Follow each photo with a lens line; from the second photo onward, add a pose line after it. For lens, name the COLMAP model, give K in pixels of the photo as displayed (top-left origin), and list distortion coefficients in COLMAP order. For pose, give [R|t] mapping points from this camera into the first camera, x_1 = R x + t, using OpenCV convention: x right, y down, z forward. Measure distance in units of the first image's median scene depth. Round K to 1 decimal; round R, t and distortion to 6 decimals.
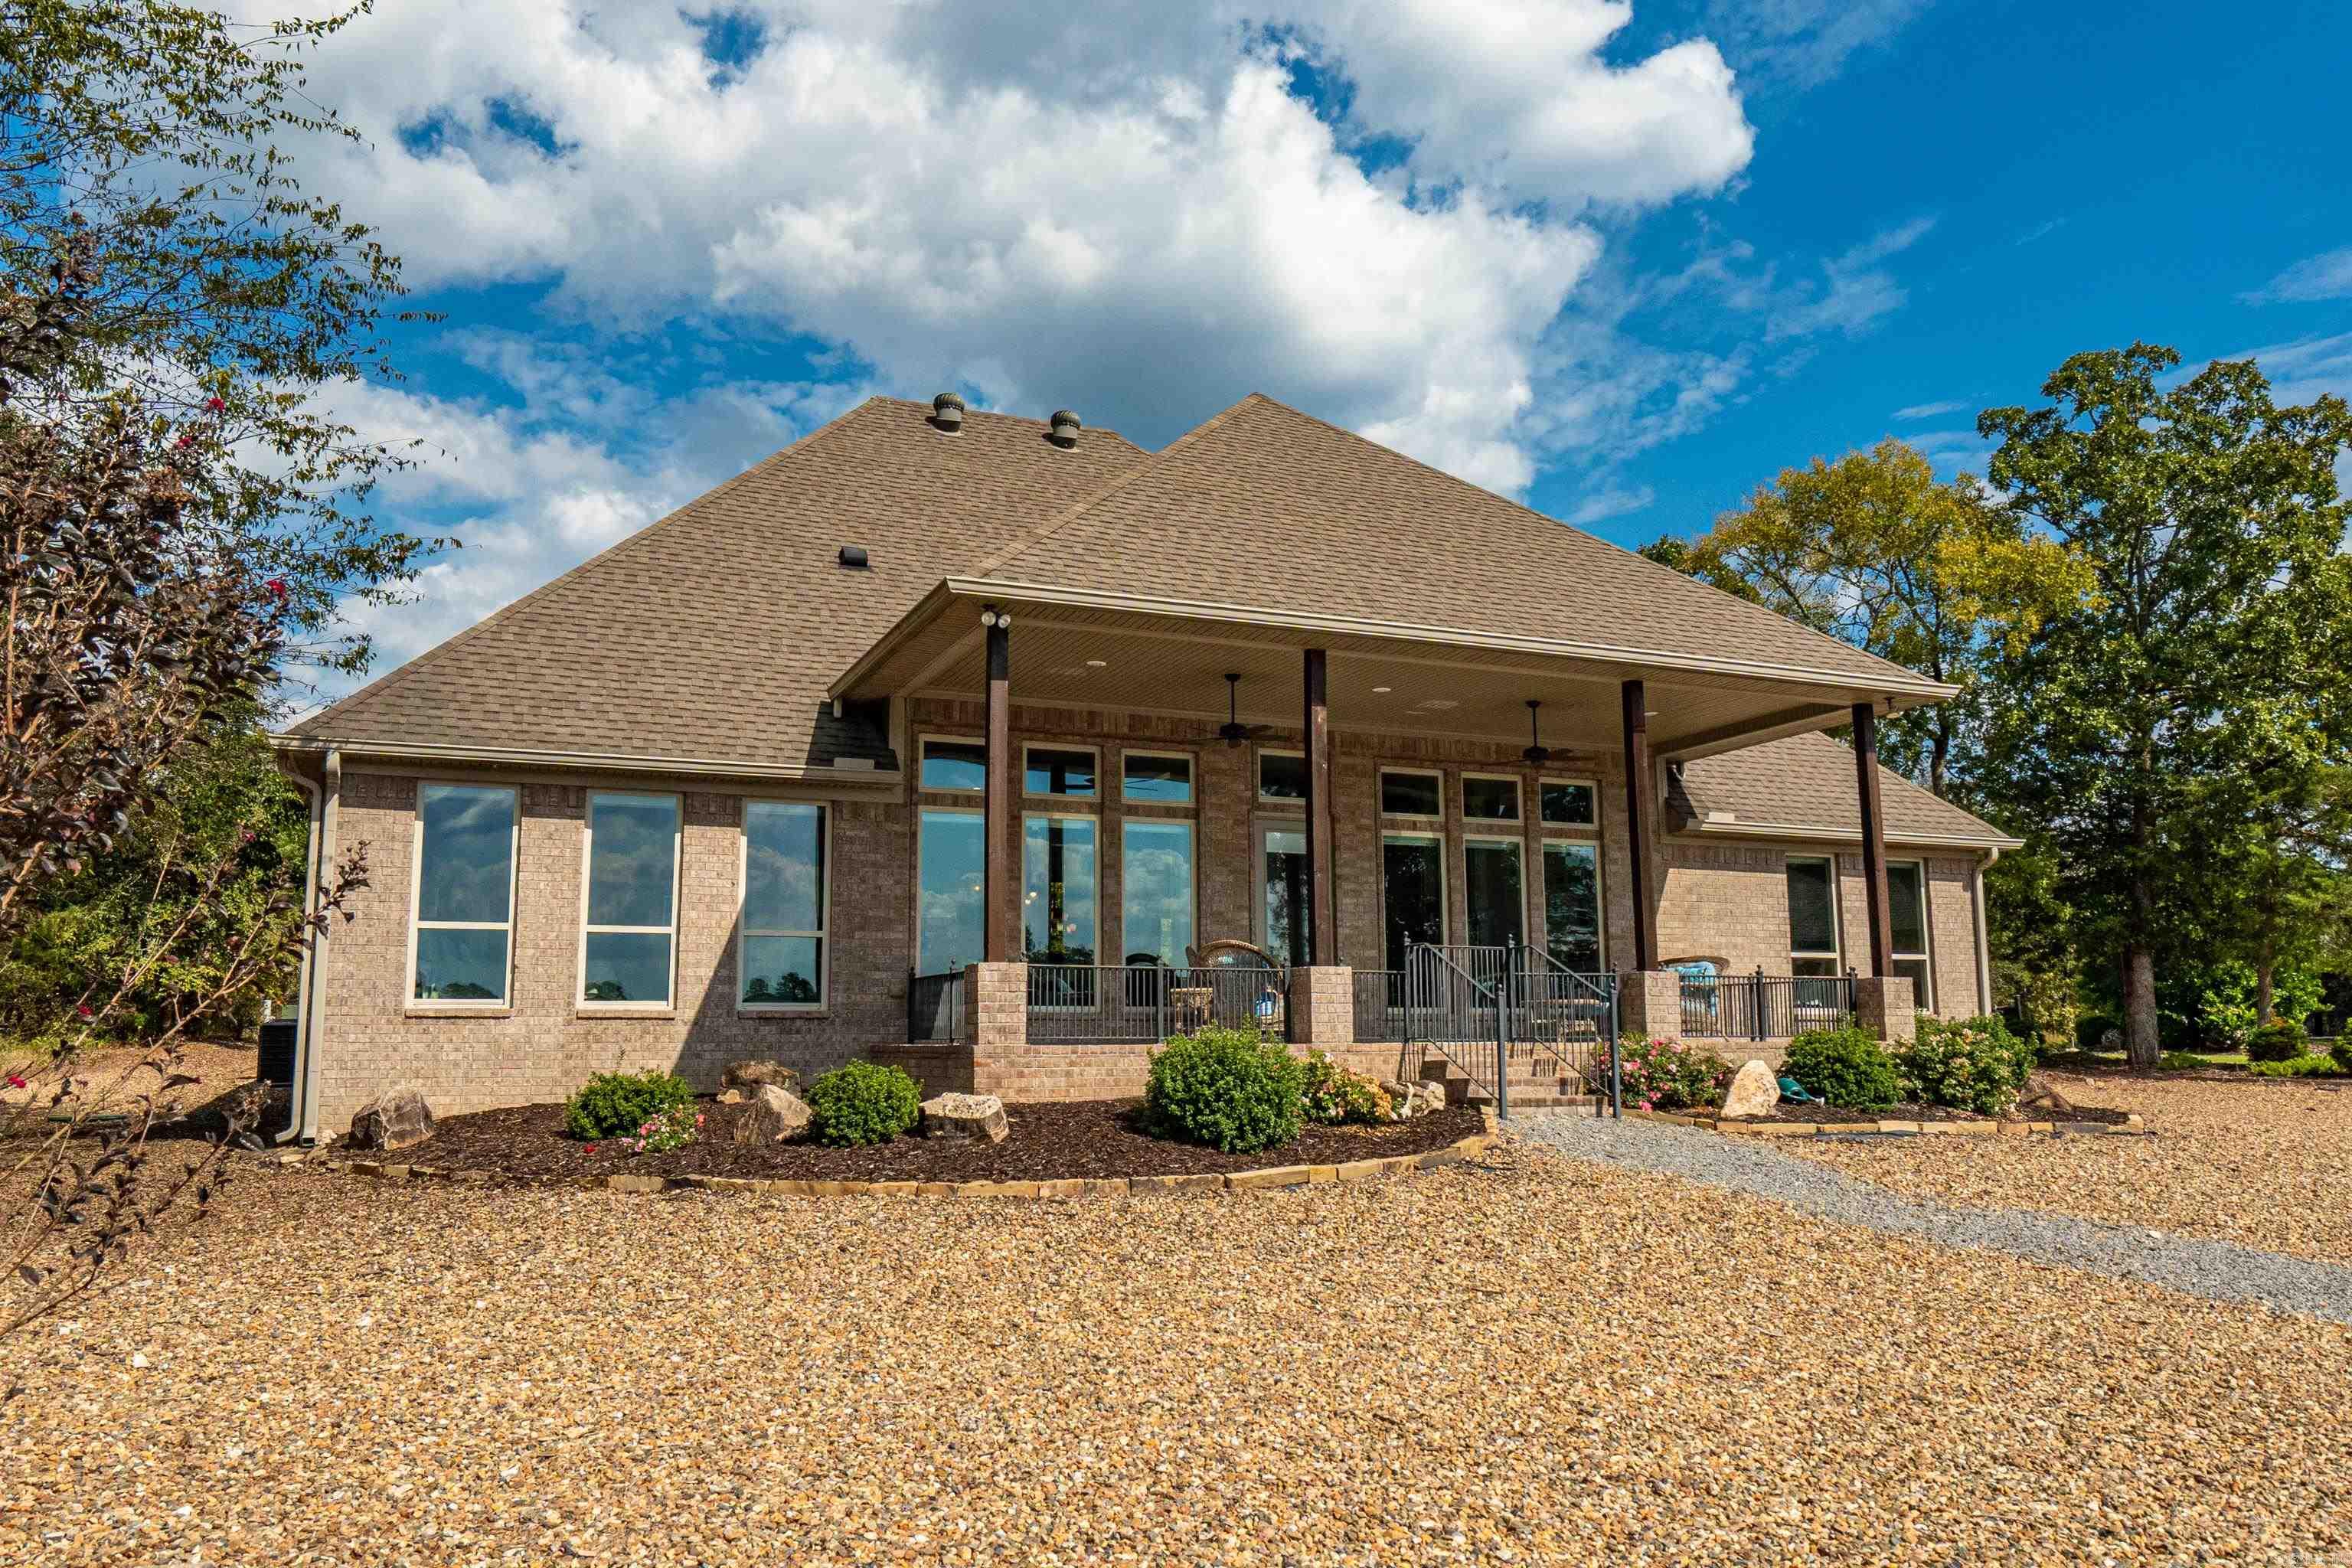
lens RADIAL K [[1673.8, 0, 1181.7], [0, 1673.8, 797.3], [0, 0, 1]] dist [-0.005006, 0.000232]
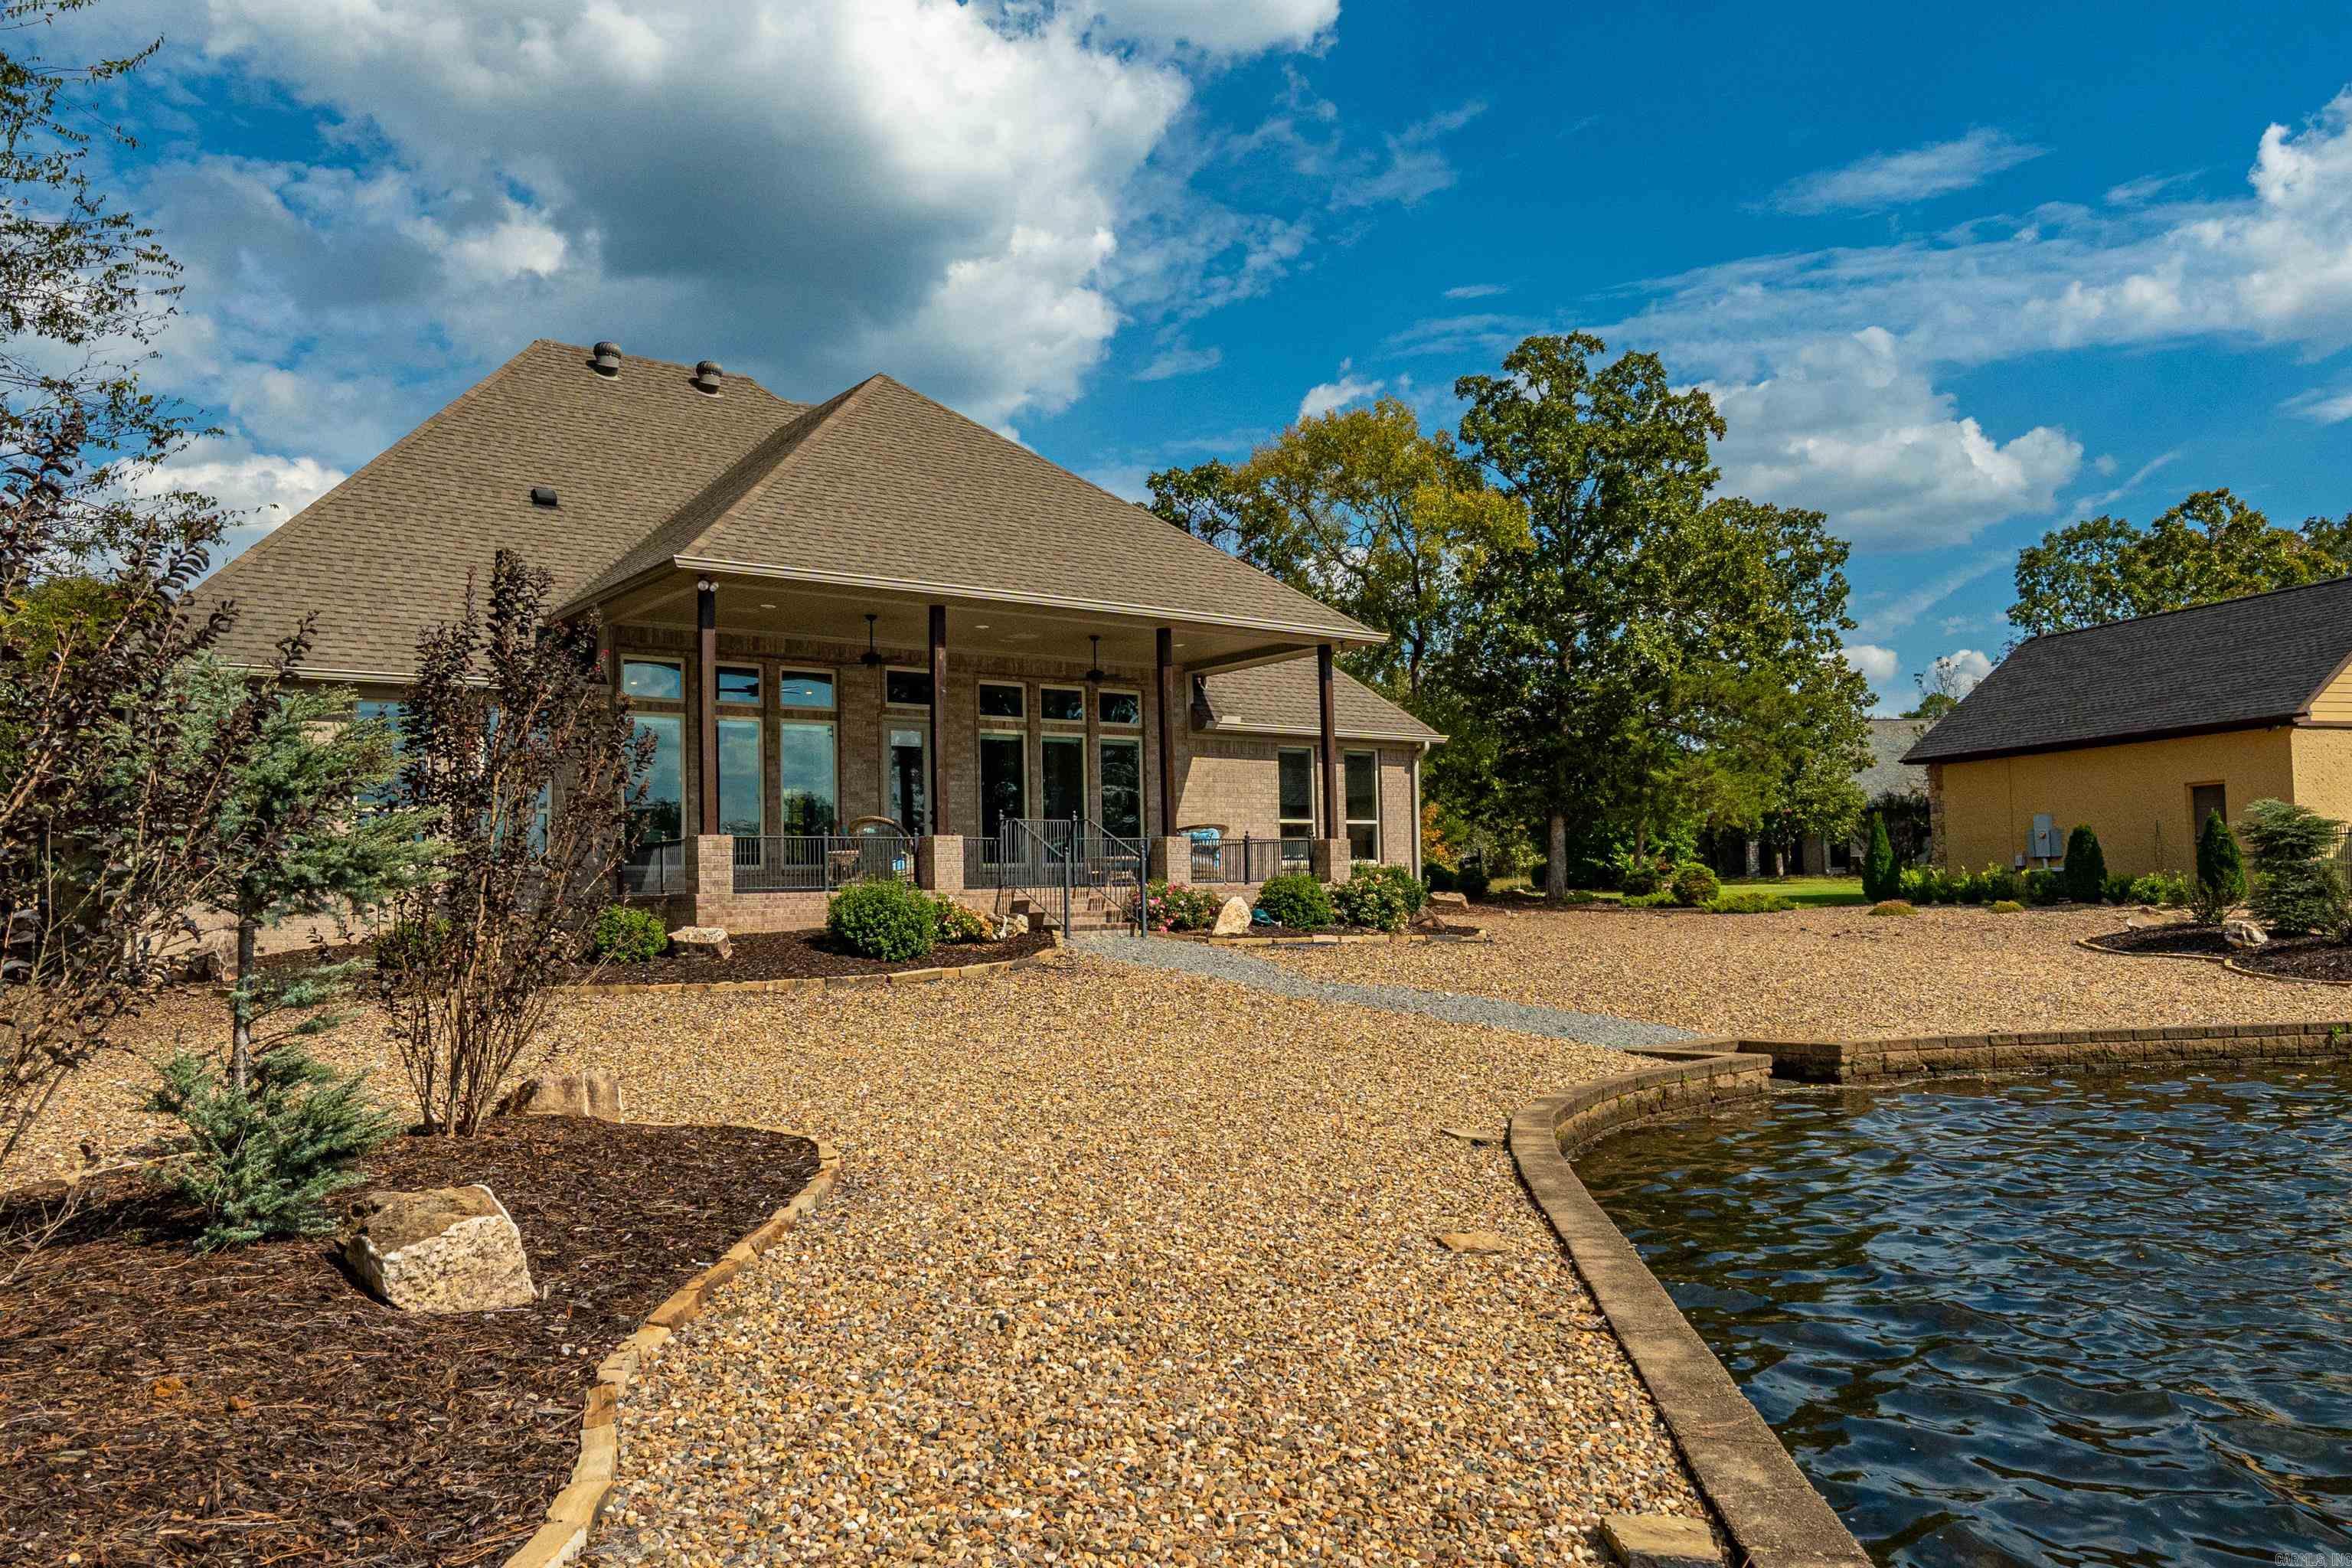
lens RADIAL K [[1673.8, 0, 1181.7], [0, 1673.8, 797.3], [0, 0, 1]] dist [-0.005006, 0.000232]
pose [[0.967388, -0.000590, 0.253297, -0.069521], [-0.021447, 0.996216, 0.084230, -0.048051], [-0.252388, -0.086916, 0.963715, -0.361373]]
